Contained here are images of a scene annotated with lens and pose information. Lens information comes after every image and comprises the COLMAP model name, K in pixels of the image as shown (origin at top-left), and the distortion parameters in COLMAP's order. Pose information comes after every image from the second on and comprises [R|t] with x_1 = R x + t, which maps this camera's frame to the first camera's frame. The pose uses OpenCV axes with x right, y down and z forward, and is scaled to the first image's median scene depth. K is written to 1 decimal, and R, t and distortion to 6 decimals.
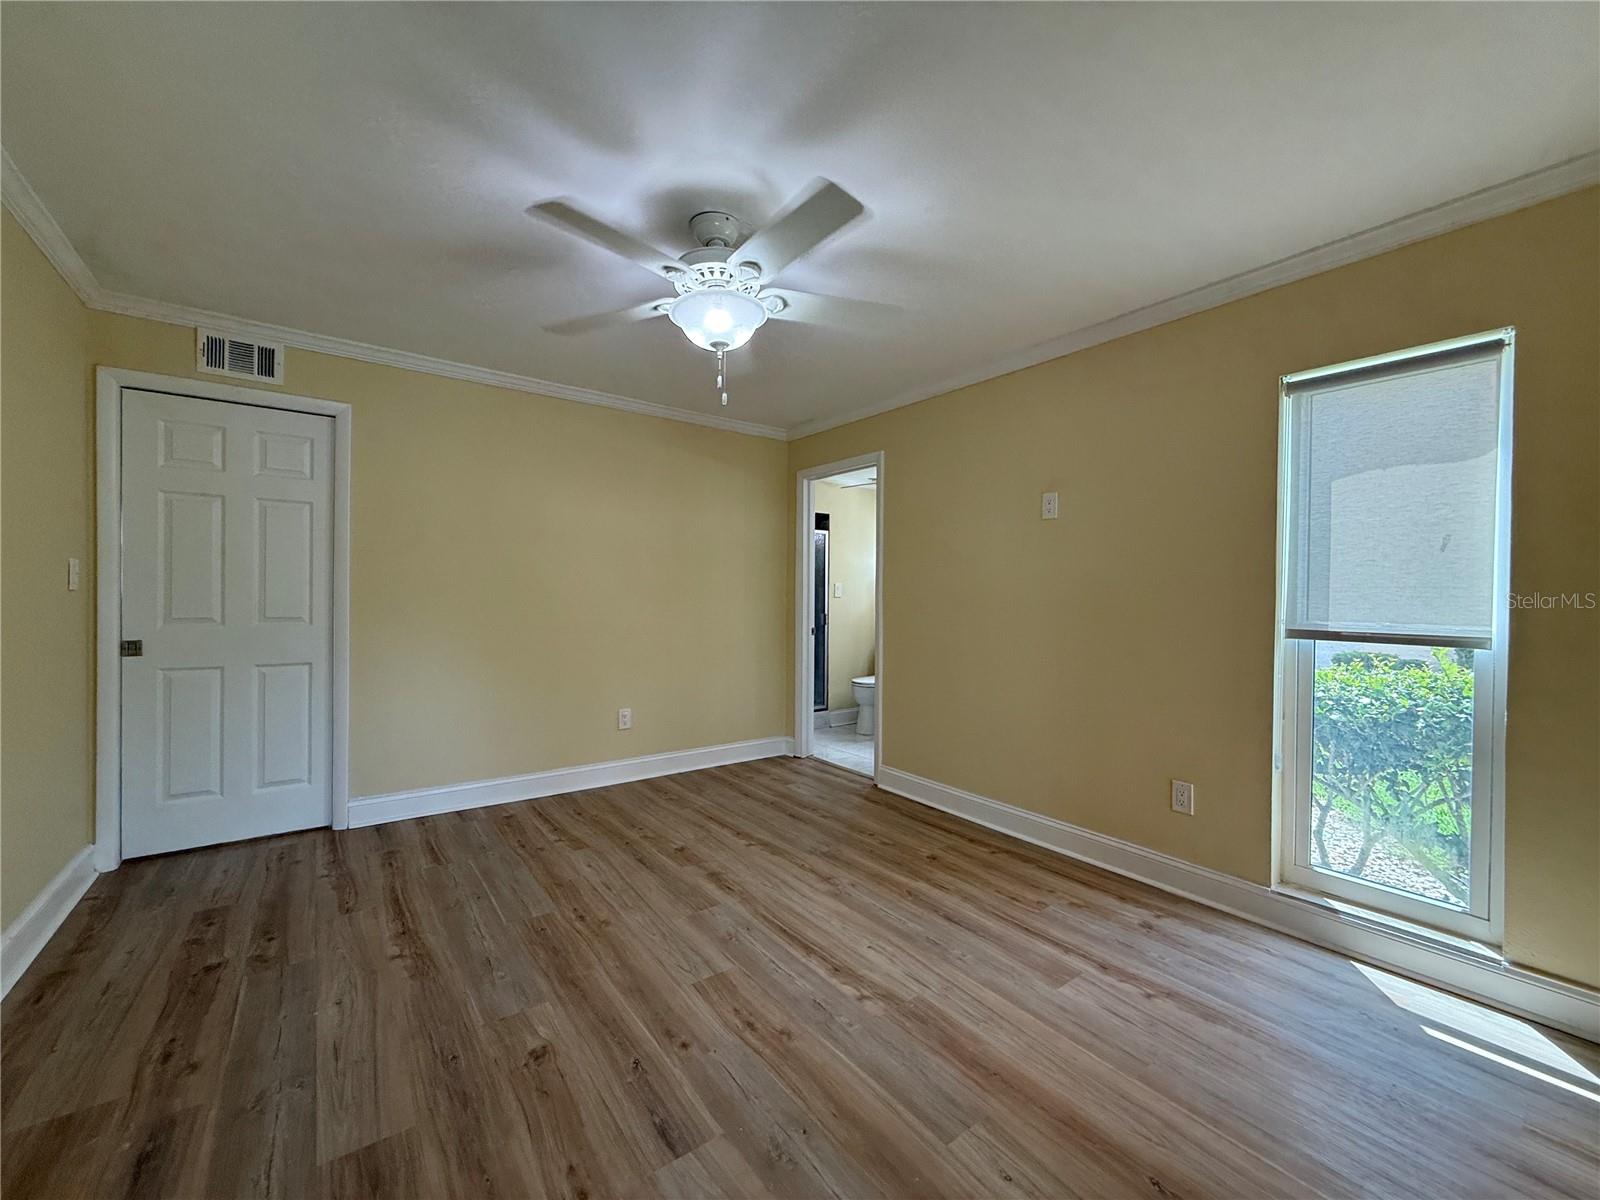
lens RADIAL K [[638.0, 0, 793.7], [0, 638.0, 599.0], [0, 0, 1]] dist [-0.000863, 0.000958]
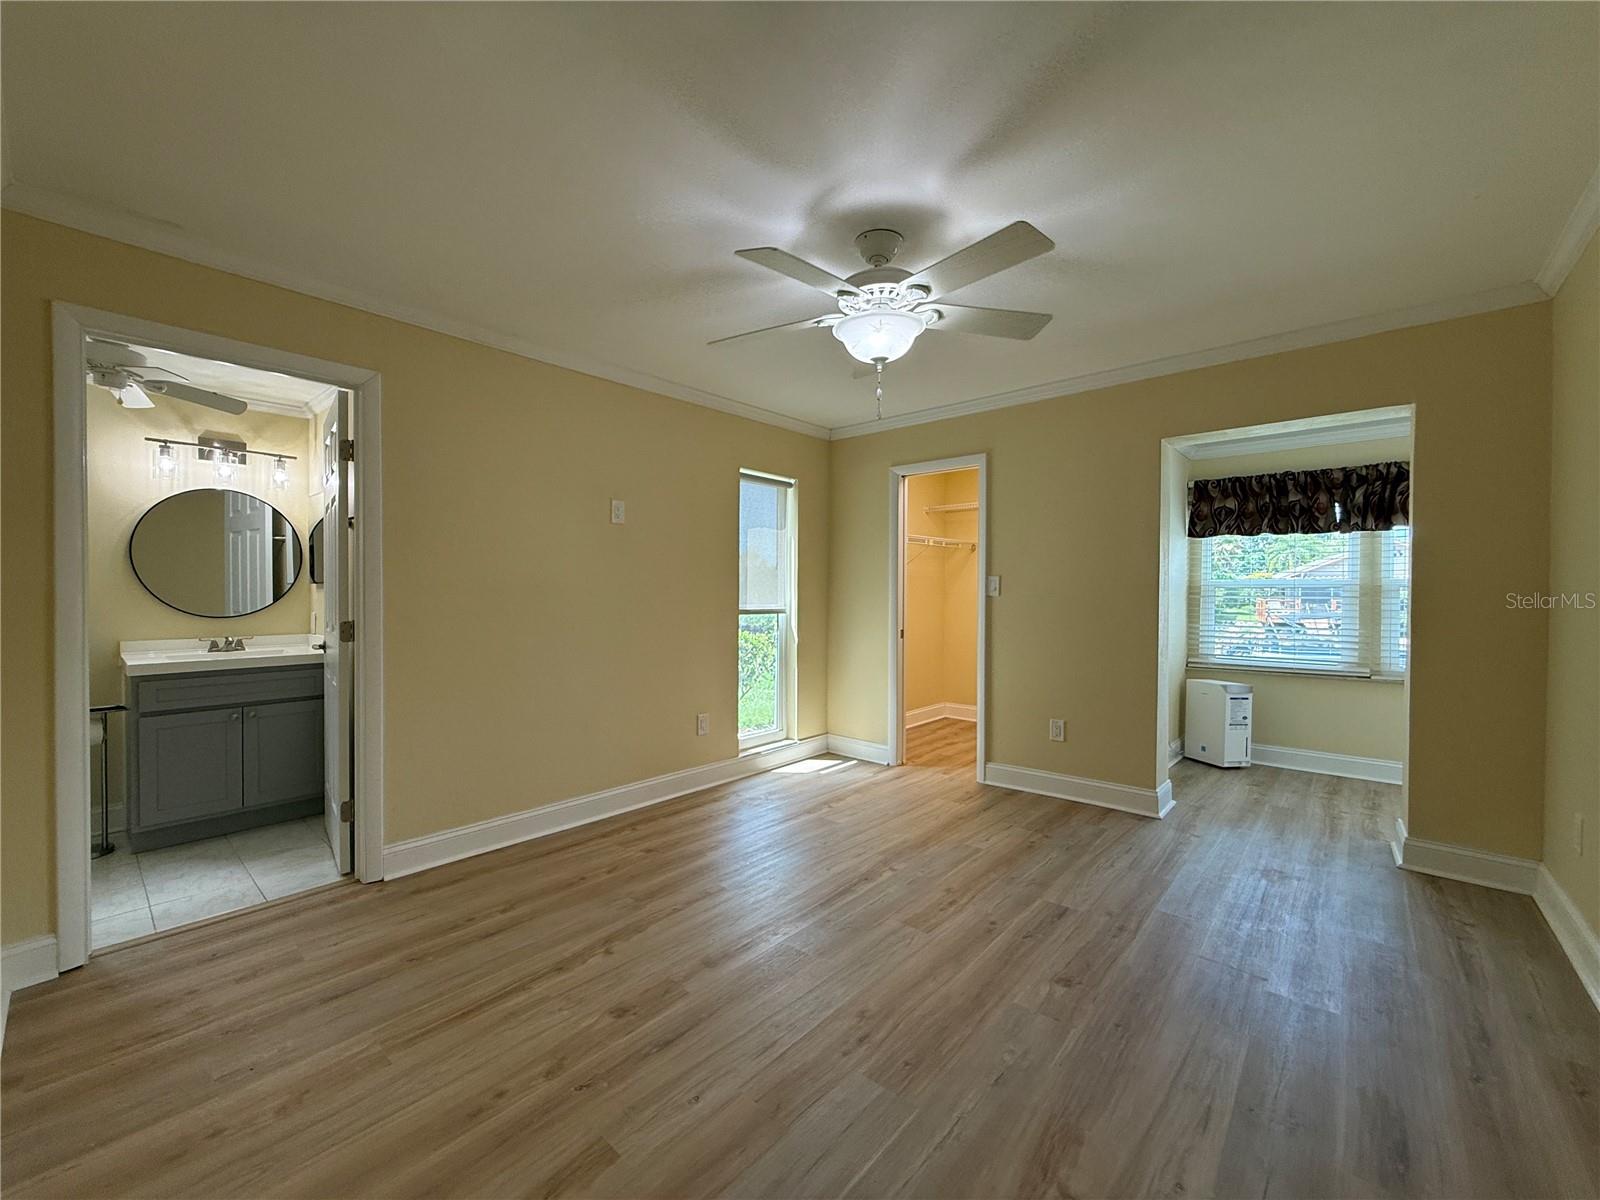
lens RADIAL K [[638.0, 0, 793.7], [0, 638.0, 599.0], [0, 0, 1]] dist [-0.000863, 0.000958]
pose [[-0.198362, -0.021060, 0.979903, -0.838447], [0.003158, 0.999750, 0.022126, -0.018250], [-0.980124, 0.007484, -0.198246, 0.997158]]
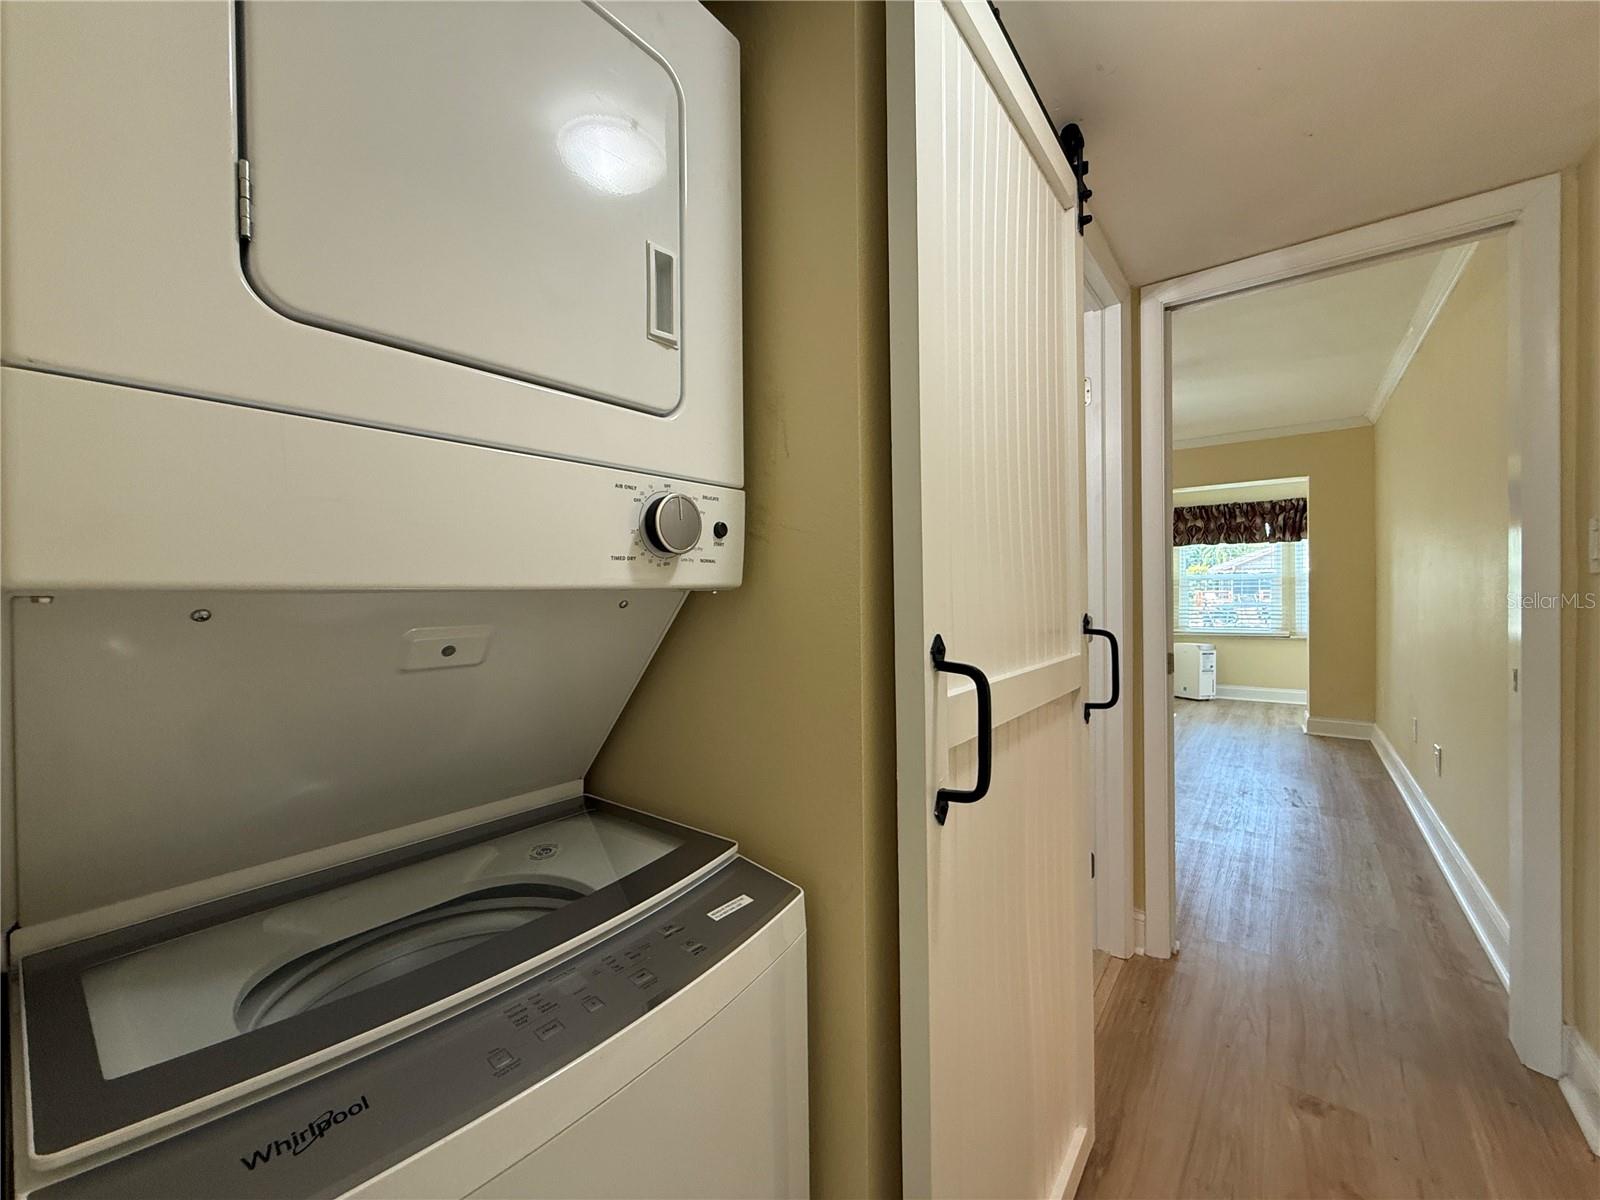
lens RADIAL K [[638.0, 0, 793.7], [0, 638.0, 599.0], [0, 0, 1]] dist [-0.000863, 0.000958]
pose [[-0.267632, -0.017004, 0.963371, -1.398669], [0.019223, 0.999551, 0.022983, -0.021926], [-0.963329, 0.024670, -0.267185, 1.735426]]
